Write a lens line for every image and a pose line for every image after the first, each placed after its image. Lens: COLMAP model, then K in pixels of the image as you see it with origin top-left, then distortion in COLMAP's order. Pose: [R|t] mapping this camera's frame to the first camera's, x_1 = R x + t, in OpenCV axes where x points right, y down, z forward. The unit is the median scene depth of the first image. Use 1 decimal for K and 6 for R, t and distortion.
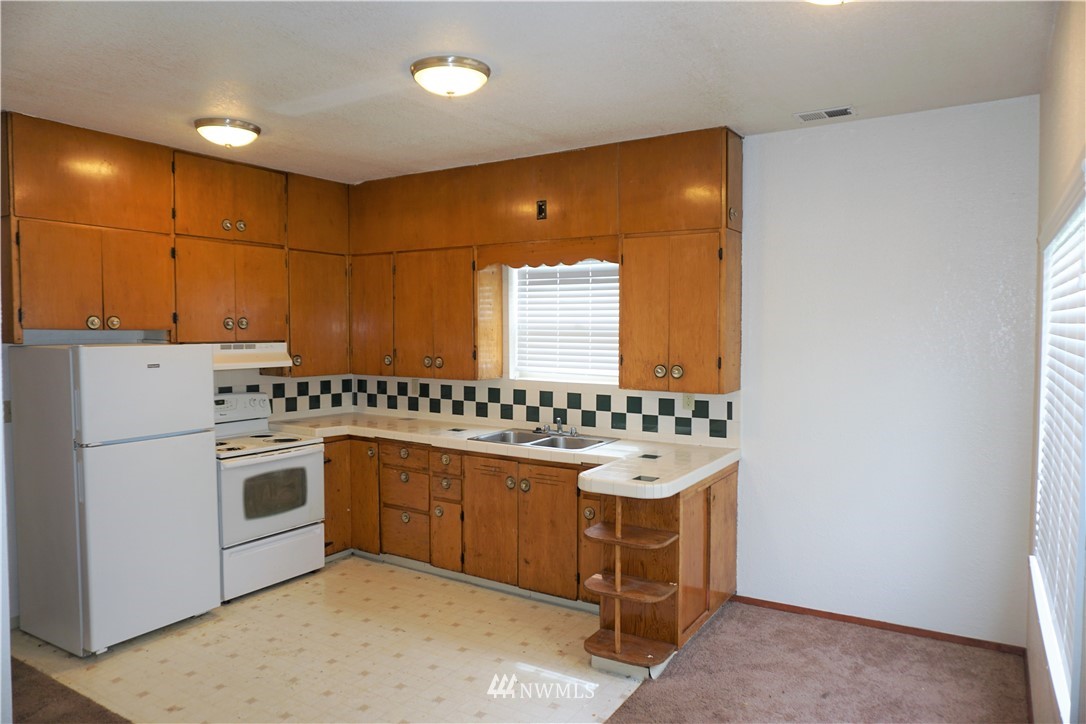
lens RADIAL K [[717.2, 0, 547.1], [0, 717.2, 362.1], [0, 0, 1]] dist [-0.063947, 0.044608]
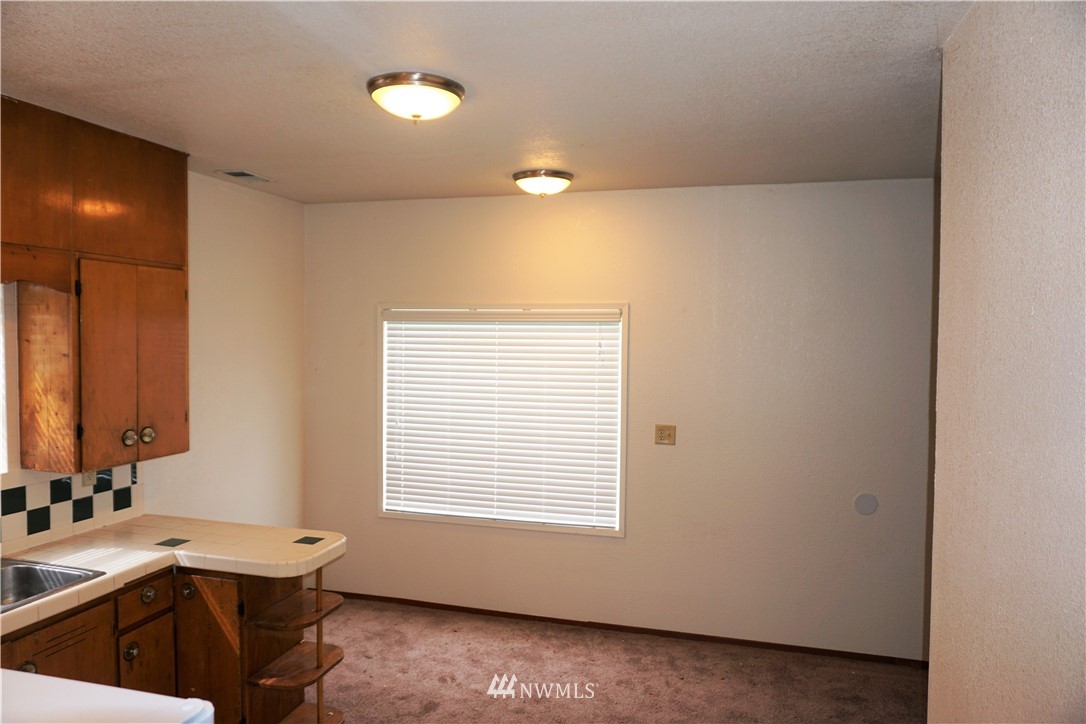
lens RADIAL K [[717.2, 0, 547.1], [0, 717.2, 362.1], [0, 0, 1]] dist [-0.063947, 0.044608]
pose [[-0.286521, -0.040148, 0.957232, -0.676526], [0.035899, 0.997970, 0.052602, -0.090091], [-0.957401, 0.049436, -0.284498, 0.756565]]
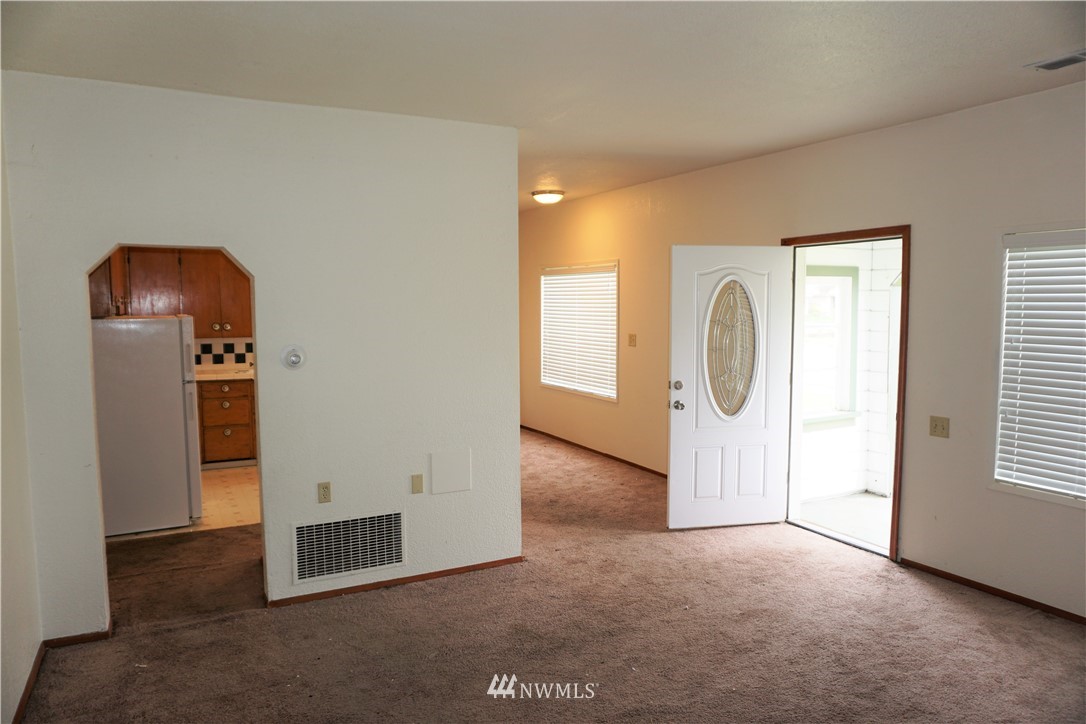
lens RADIAL K [[717.2, 0, 547.1], [0, 717.2, 362.1], [0, 0, 1]] dist [-0.063947, 0.044608]
pose [[0.490162, -0.073217, 0.868551, -1.280659], [0.038142, 0.997313, 0.062546, 0.012547], [-0.870796, 0.002470, 0.491638, -0.328003]]
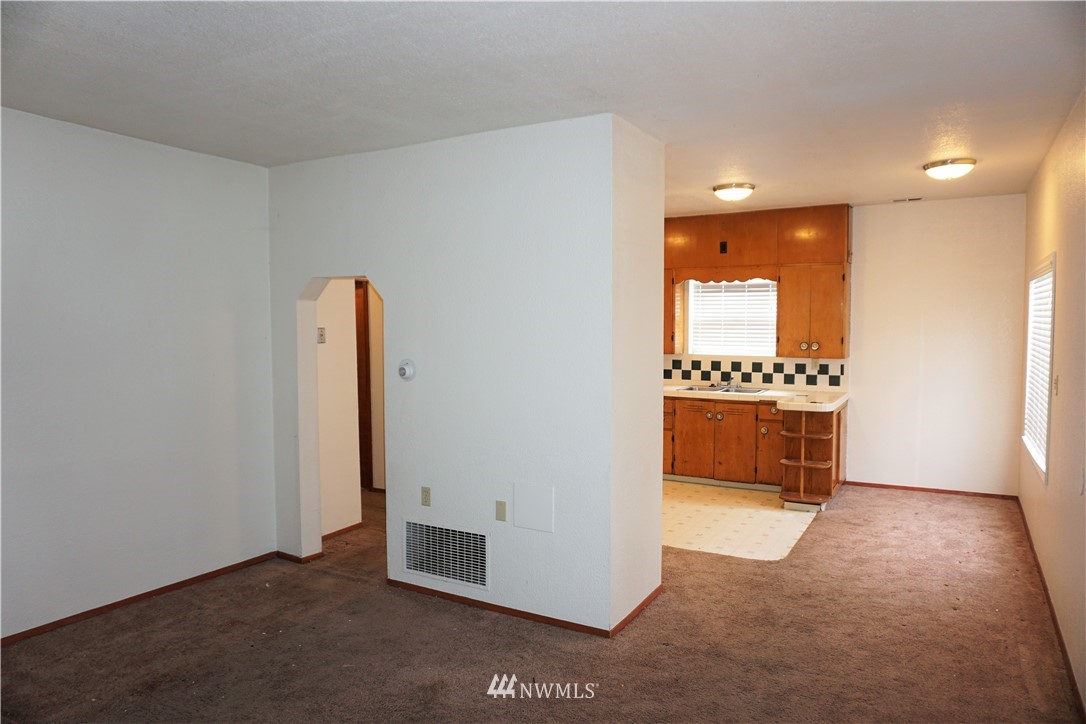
lens RADIAL K [[717.2, 0, 547.1], [0, 717.2, 362.1], [0, 0, 1]] dist [-0.063947, 0.044608]
pose [[0.999517, -0.006325, 0.030440, -0.481508], [0.006059, 0.999943, 0.008810, 0.031032], [-0.030494, -0.008621, 0.999498, -0.635241]]
